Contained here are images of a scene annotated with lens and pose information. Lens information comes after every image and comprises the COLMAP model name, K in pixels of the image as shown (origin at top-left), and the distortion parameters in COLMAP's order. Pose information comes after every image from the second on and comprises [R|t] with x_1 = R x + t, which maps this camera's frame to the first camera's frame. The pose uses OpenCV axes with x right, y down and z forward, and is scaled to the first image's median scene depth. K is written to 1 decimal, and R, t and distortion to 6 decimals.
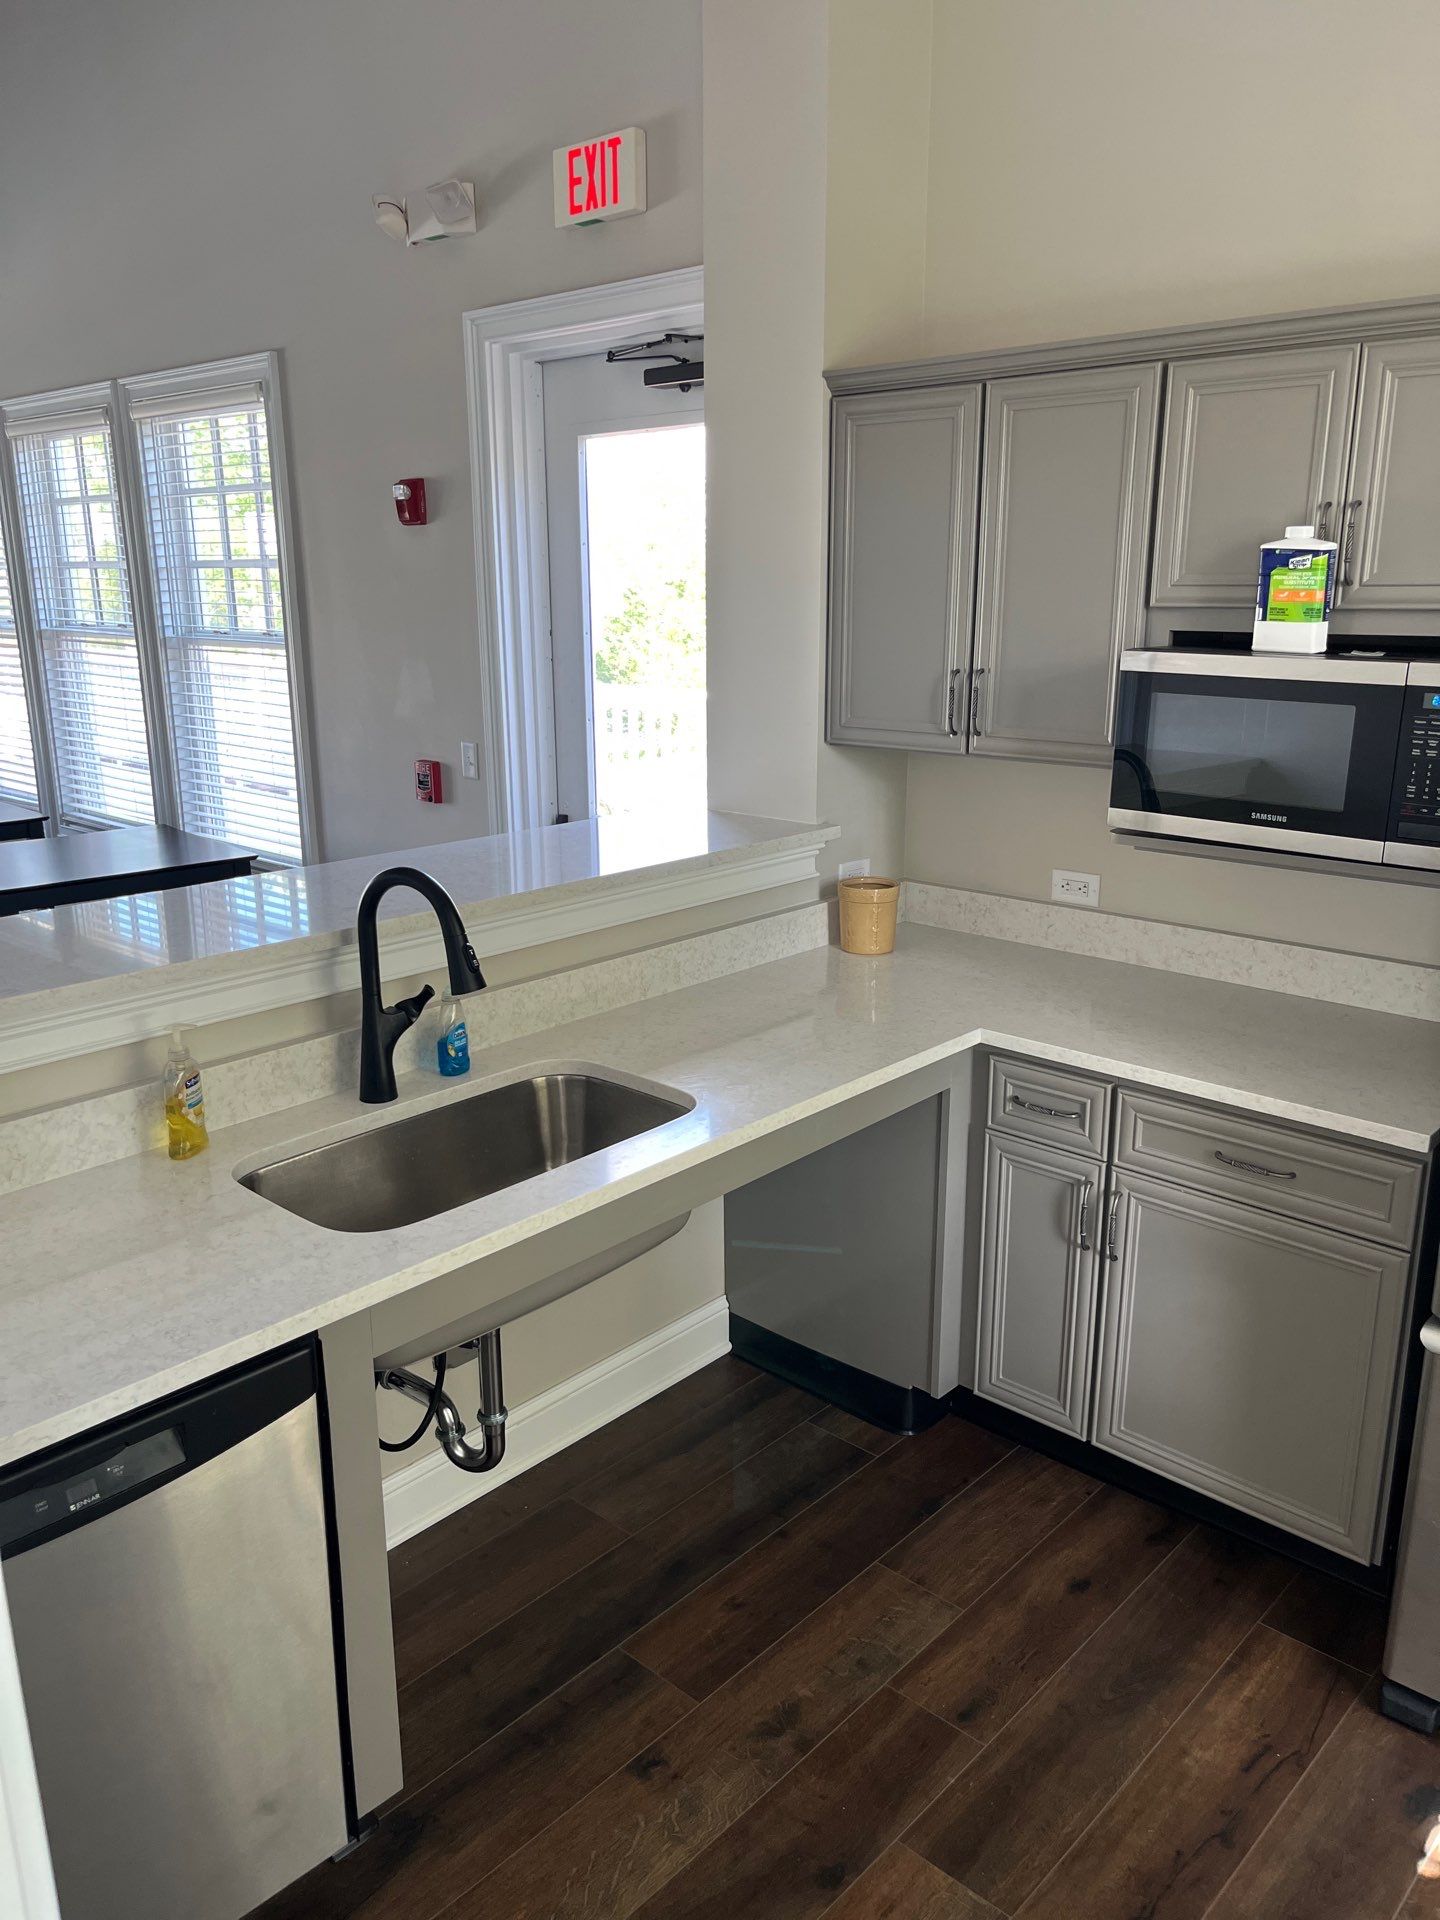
lens RADIAL K [[1466.5, 0, 718.7], [0, 1466.5, 970.6], [0, 0, 1]] dist [0.047988, -0.056242]
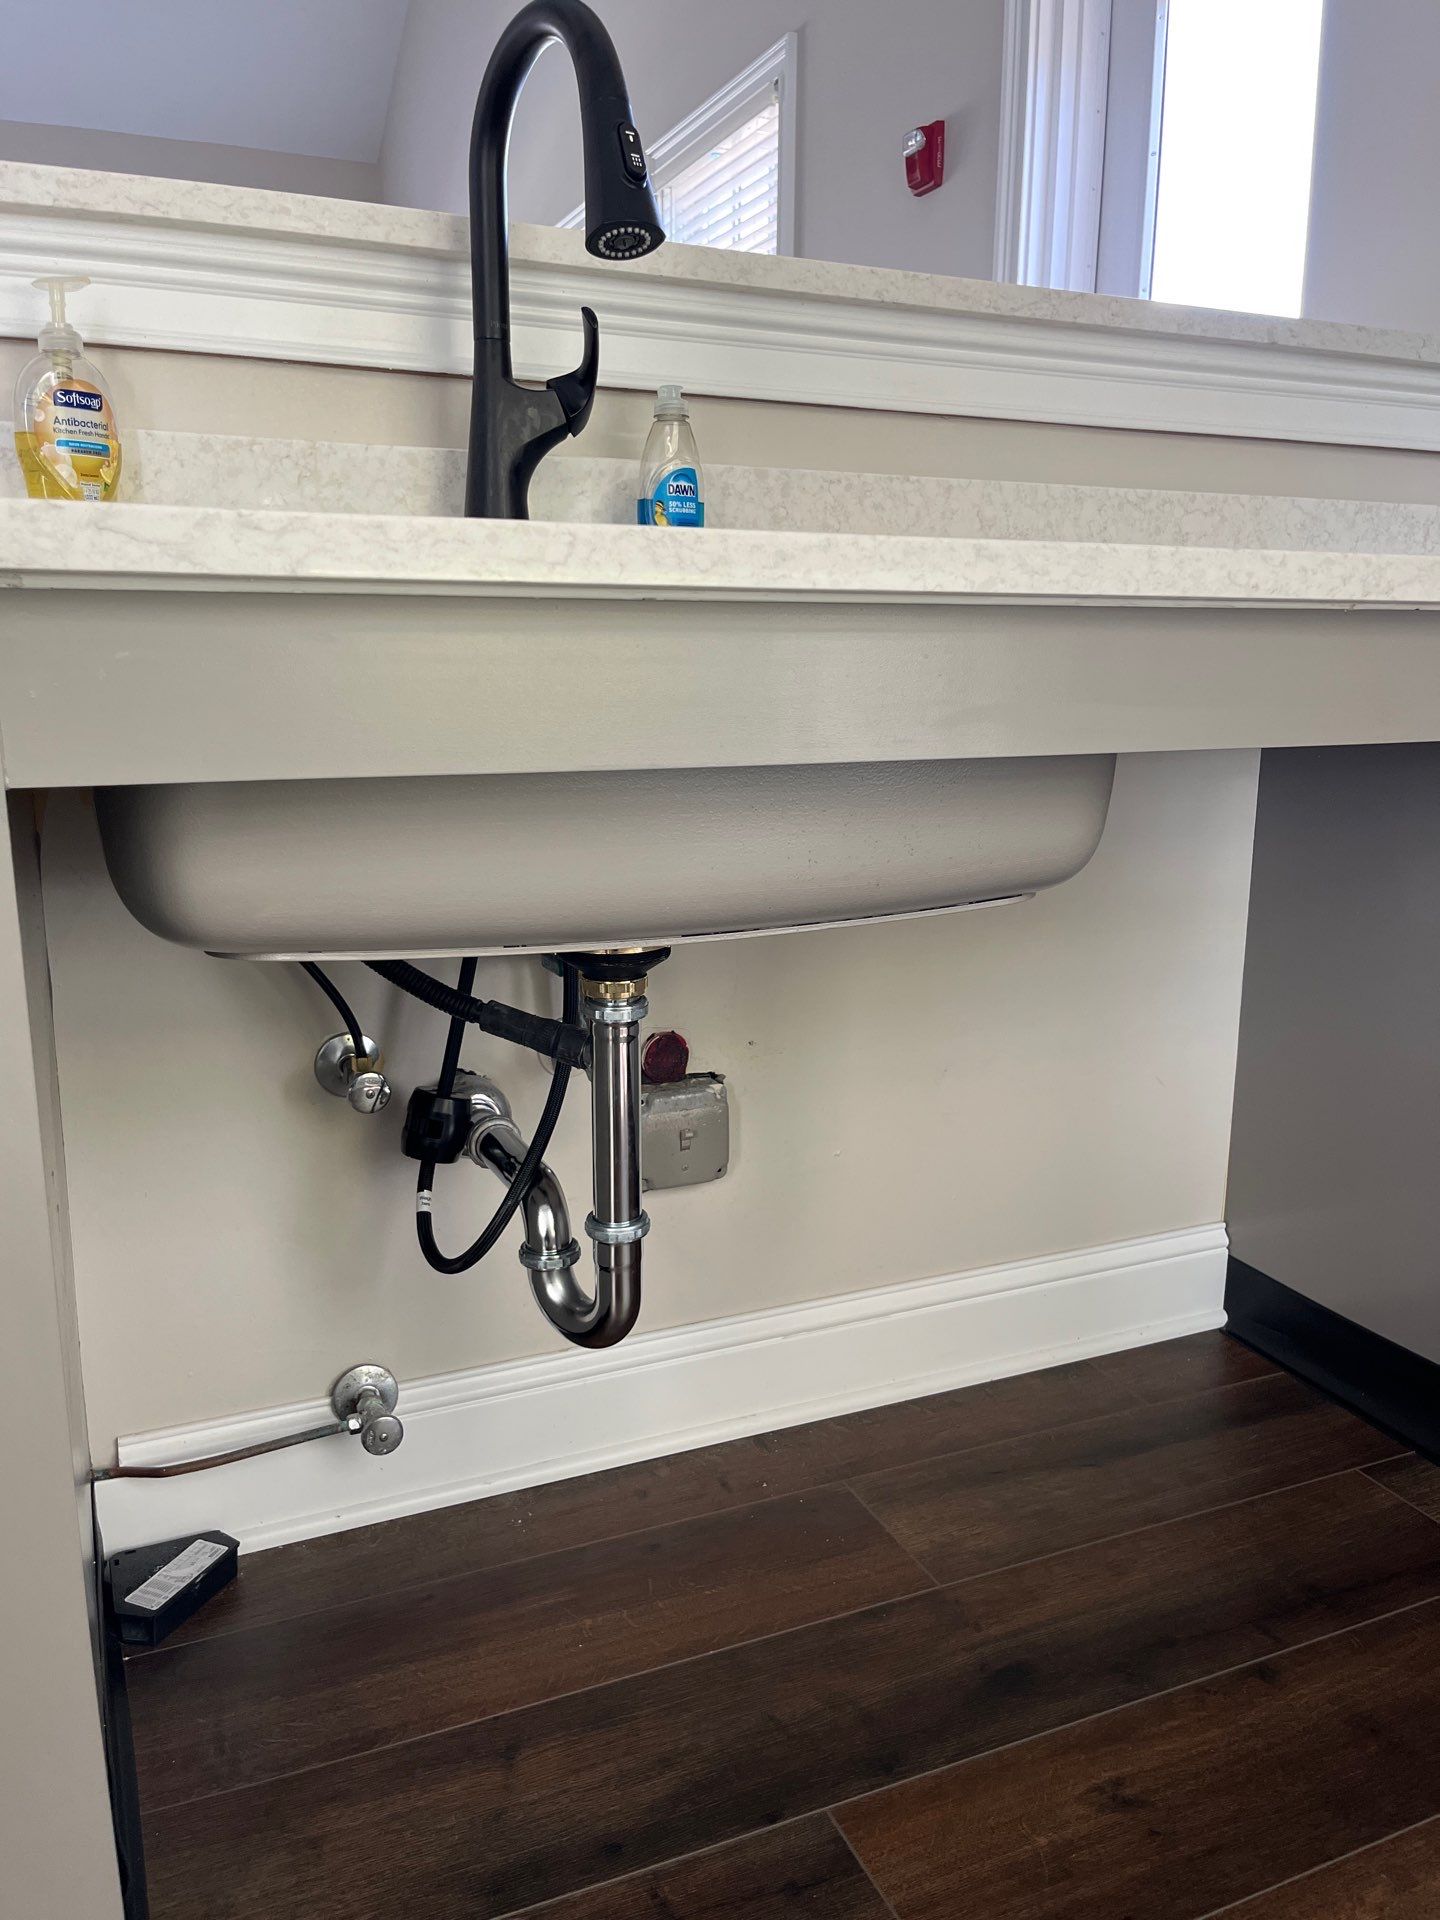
lens RADIAL K [[1466.5, 0, 720.5], [0, 1466.5, 959.8], [0, 0, 1]] dist [0.047988, -0.056242]
pose [[0.916226, 0.099156, -0.388199, 0.047625], [-0.120519, 0.992227, -0.031006, 0.212252], [0.382107, 0.075194, 0.921054, 0.533904]]
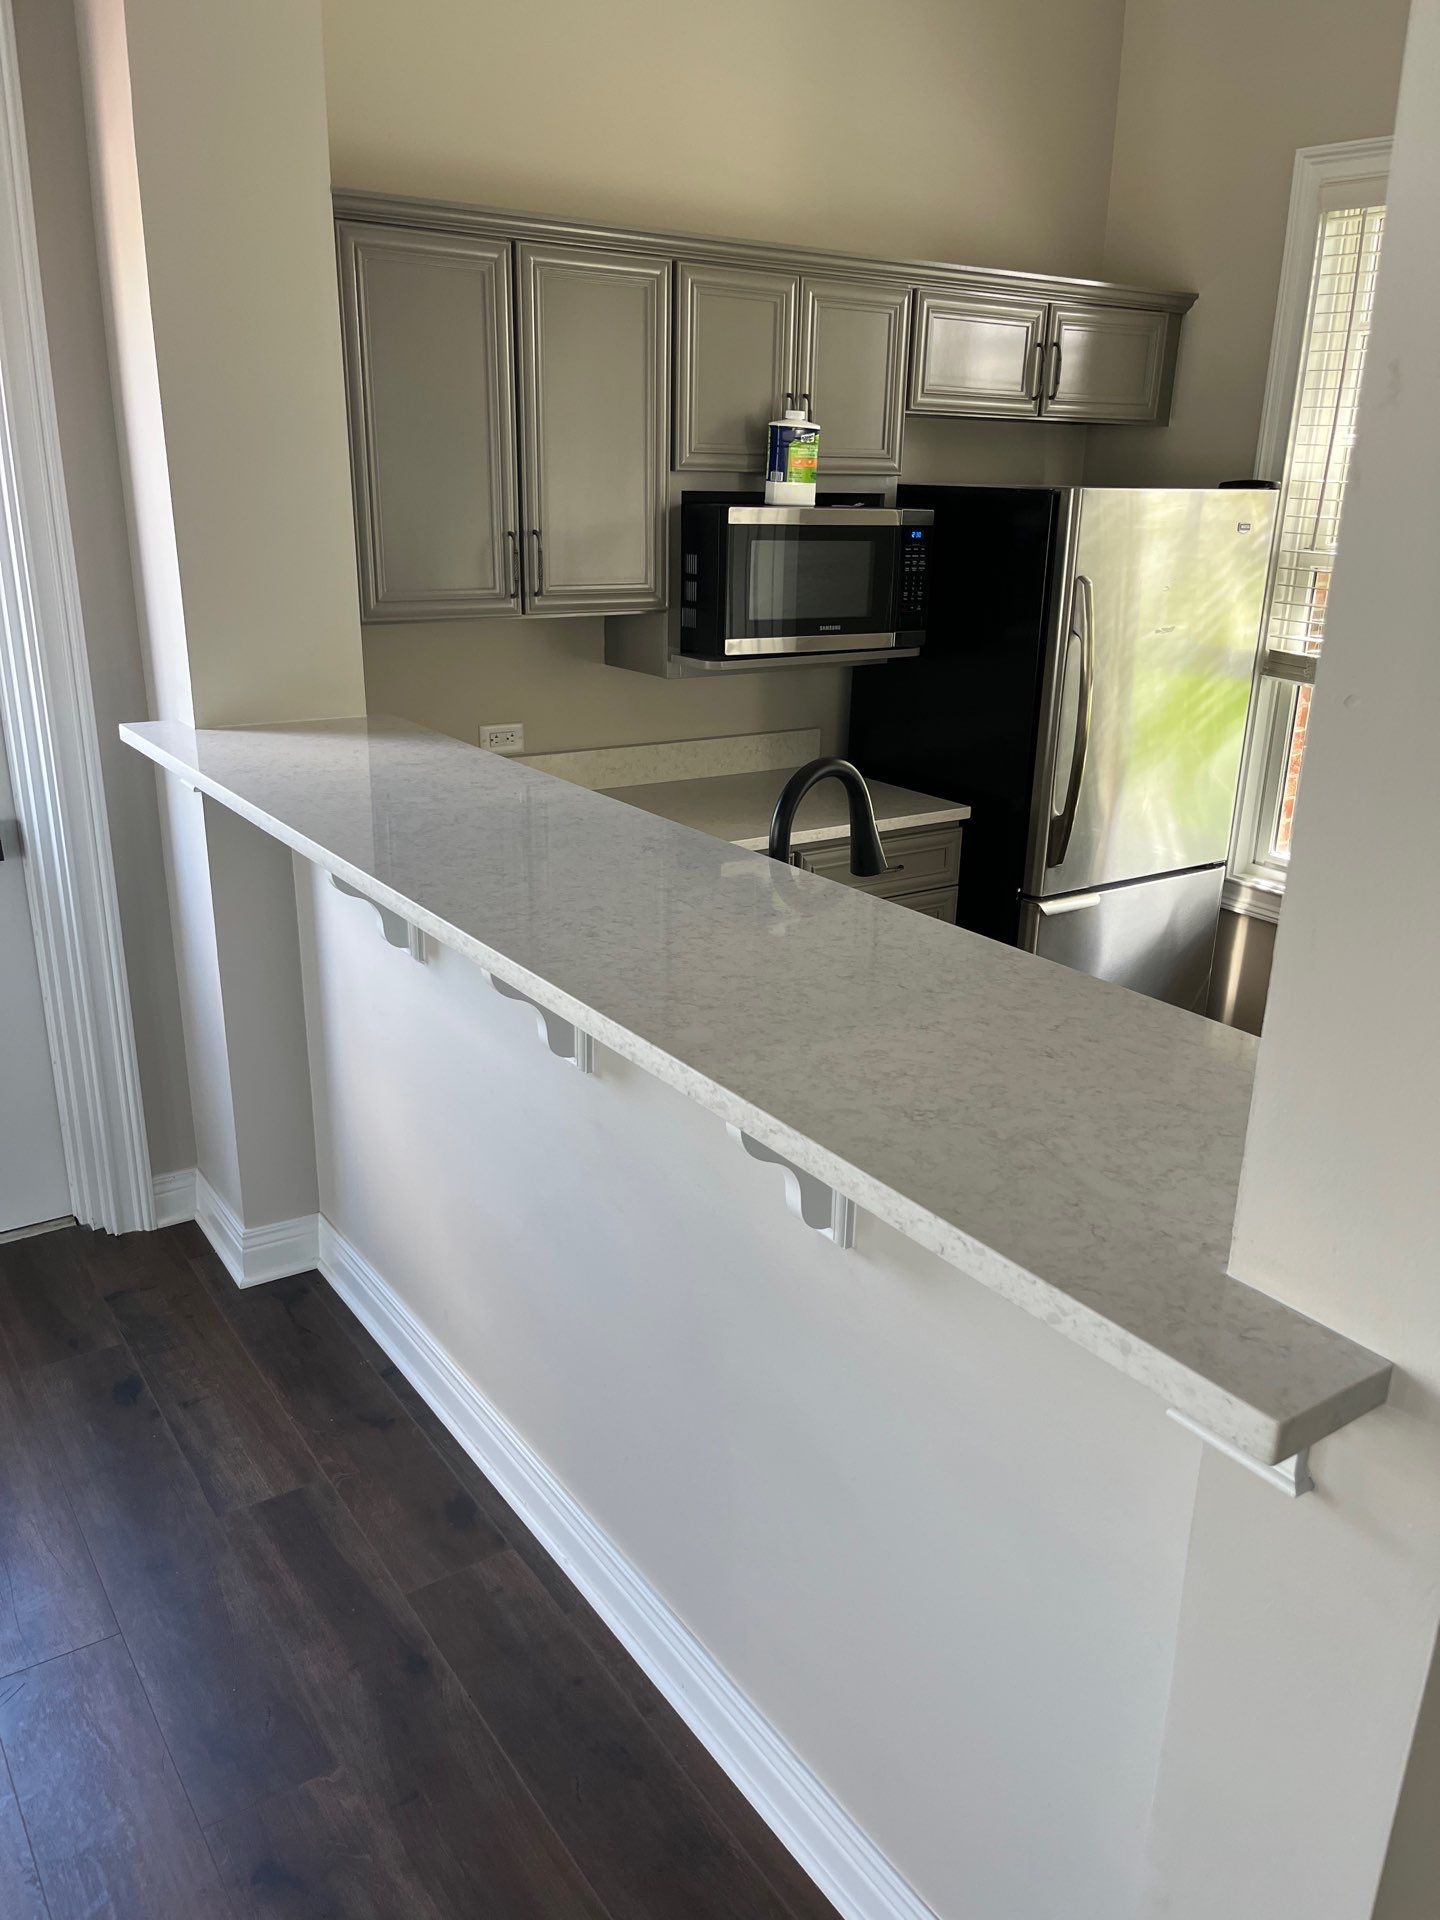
lens RADIAL K [[1466.5, 0, 726.2], [0, 1466.5, 968.2], [0, 0, 1]] dist [0.047988, -0.056242]
pose [[0.220261, -0.304077, 0.926835, -0.976979], [0.234496, 0.938812, 0.252279, -0.166464], [-0.946835, 0.161772, 0.278088, 0.723958]]
